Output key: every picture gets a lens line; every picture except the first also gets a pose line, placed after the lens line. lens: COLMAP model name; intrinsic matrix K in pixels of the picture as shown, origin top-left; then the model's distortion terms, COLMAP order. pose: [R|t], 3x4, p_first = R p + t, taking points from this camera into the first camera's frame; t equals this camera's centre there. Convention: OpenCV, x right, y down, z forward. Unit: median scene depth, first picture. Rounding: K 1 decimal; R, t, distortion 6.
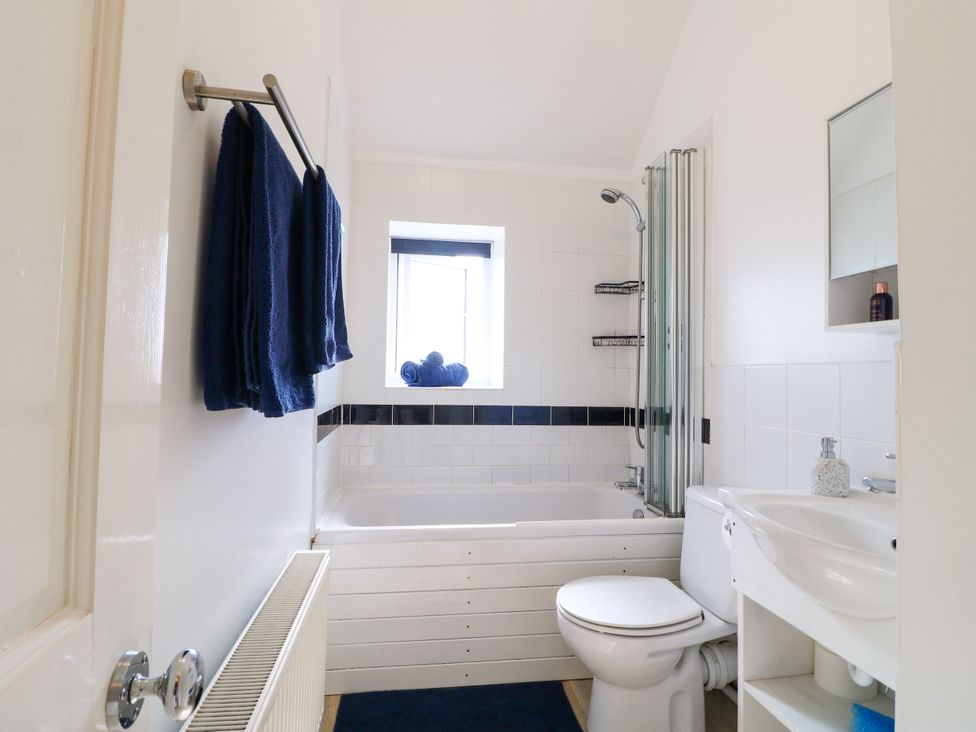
lens RADIAL K [[504.9, 0, 484.6], [0, 504.9, 362.2], [0, 0, 1]] dist [-0.009943, -0.003997]
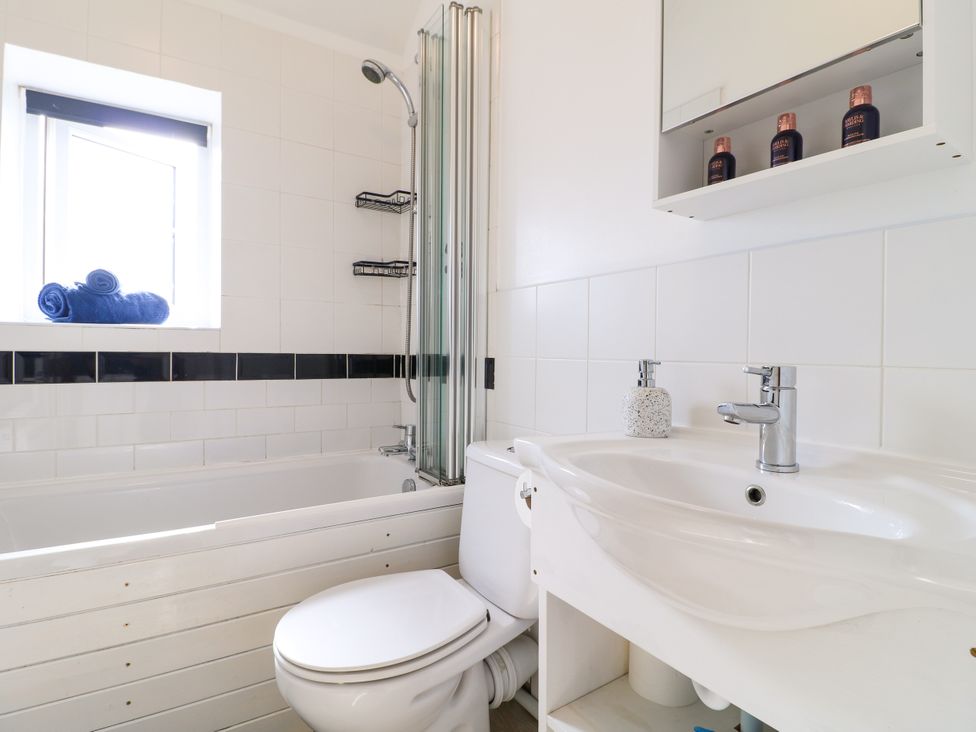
lens RADIAL K [[504.9, 0, 488.0], [0, 504.9, 363.8], [0, 0, 1]] dist [-0.009943, -0.003997]
pose [[0.909527, -0.015367, 0.415360, 0.102822], [-0.008142, 0.998466, 0.054768, 0.074822], [-0.415564, -0.053195, 0.908007, 0.269058]]
